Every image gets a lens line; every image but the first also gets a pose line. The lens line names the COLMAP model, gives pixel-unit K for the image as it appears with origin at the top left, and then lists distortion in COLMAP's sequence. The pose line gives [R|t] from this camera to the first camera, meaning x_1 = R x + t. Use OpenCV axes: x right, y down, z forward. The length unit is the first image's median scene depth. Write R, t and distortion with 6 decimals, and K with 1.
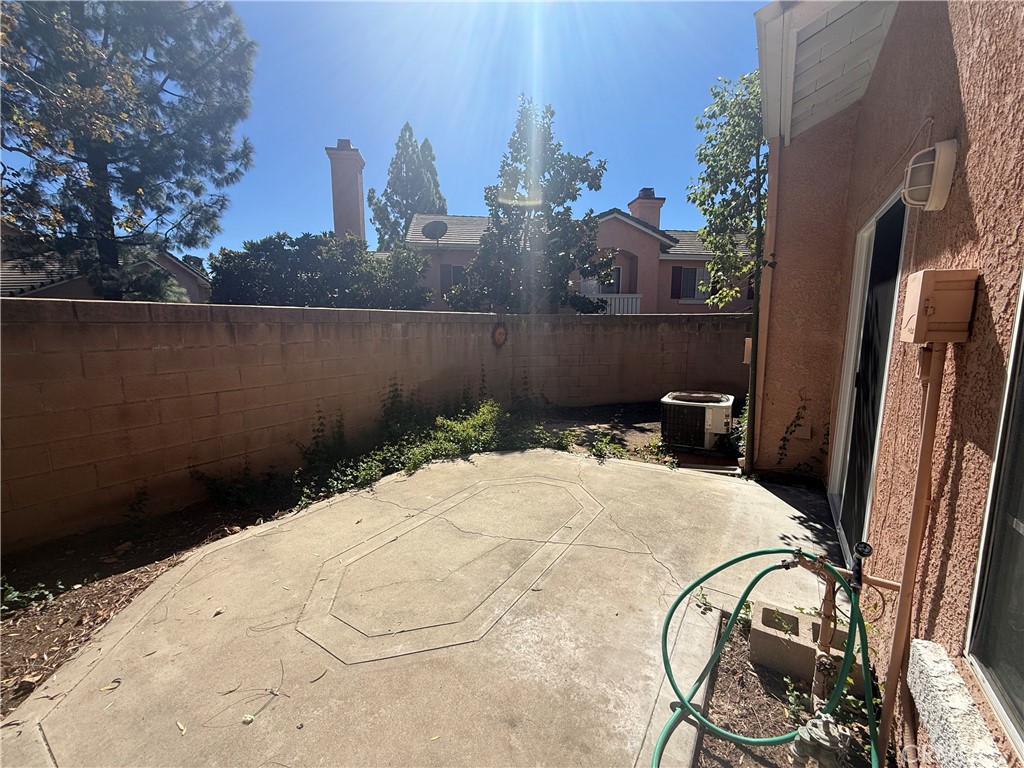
lens RADIAL K [[409.1, 0, 512.0], [0, 409.1, 384.0], [0, 0, 1]] dist [-0.002533, 0.000158]
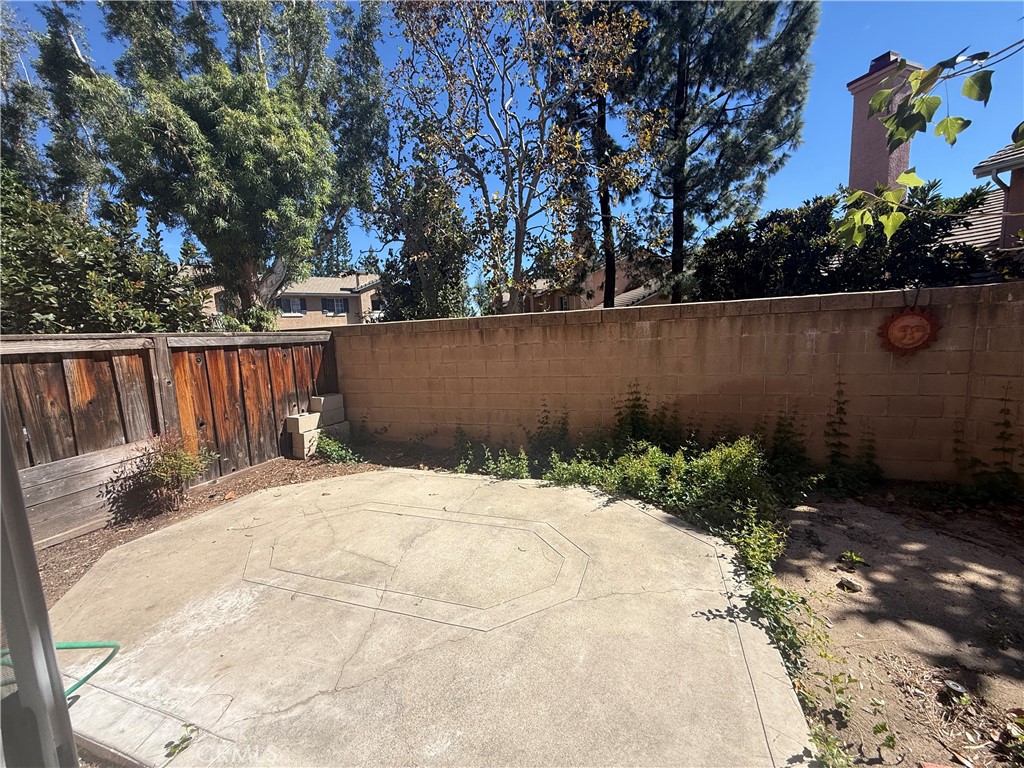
lens RADIAL K [[409.1, 0, 512.0], [0, 409.1, 384.0], [0, 0, 1]] dist [-0.002533, 0.000158]
pose [[0.239066, 0.120324, -0.963519, 0.537942], [-0.093544, 0.990531, 0.100487, -0.088522], [0.966487, 0.066108, 0.248058, 0.594982]]
